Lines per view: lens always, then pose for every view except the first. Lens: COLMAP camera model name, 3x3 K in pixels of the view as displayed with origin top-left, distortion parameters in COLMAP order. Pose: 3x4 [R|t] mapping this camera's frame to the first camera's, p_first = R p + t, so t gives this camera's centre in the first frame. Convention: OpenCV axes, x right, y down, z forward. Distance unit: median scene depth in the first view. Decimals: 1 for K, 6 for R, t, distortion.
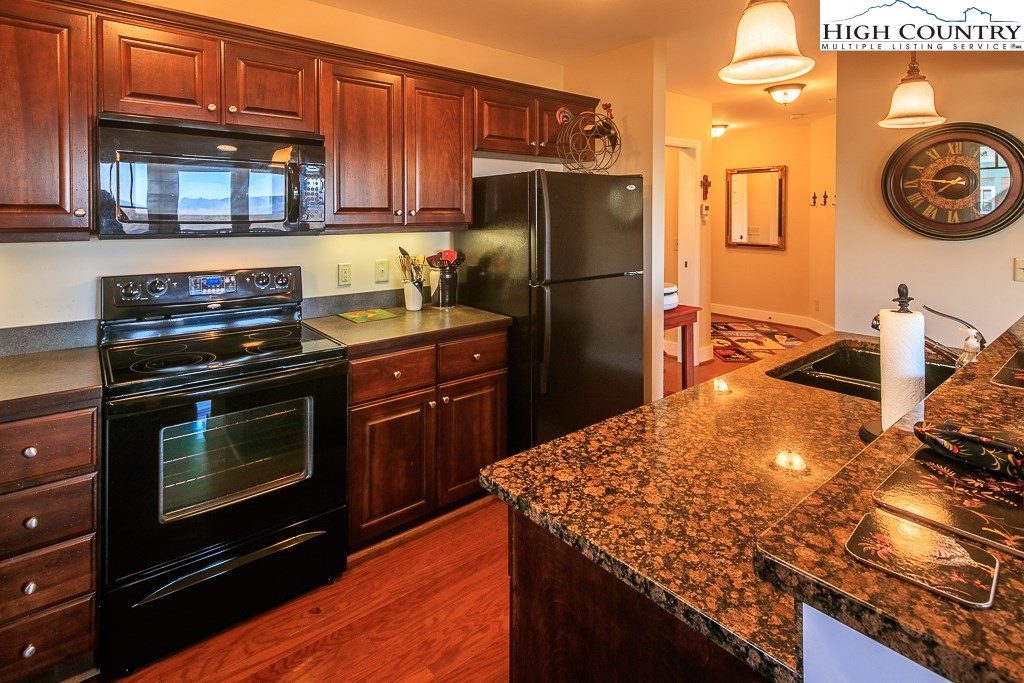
lens RADIAL K [[508.4, 0, 491.4], [0, 508.4, 219.9], [0, 0, 1]] dist [-0.011858, -0.000476]
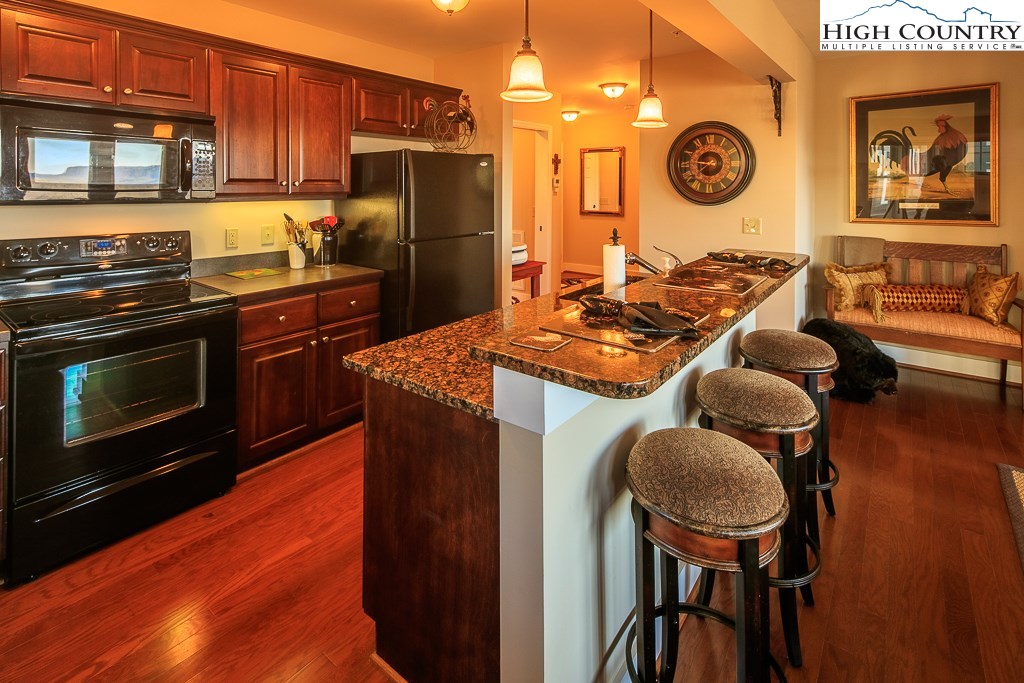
lens RADIAL K [[494.1, 0, 498.4], [0, 494.1, 190.6], [0, 0, 1]] dist [-0.005916, -0.001568]
pose [[0.973207, 0.002089, 0.229922, 0.038522], [-0.001458, 0.999995, -0.002914, 0.005332], [-0.229927, 0.002501, 0.973205, -0.224486]]
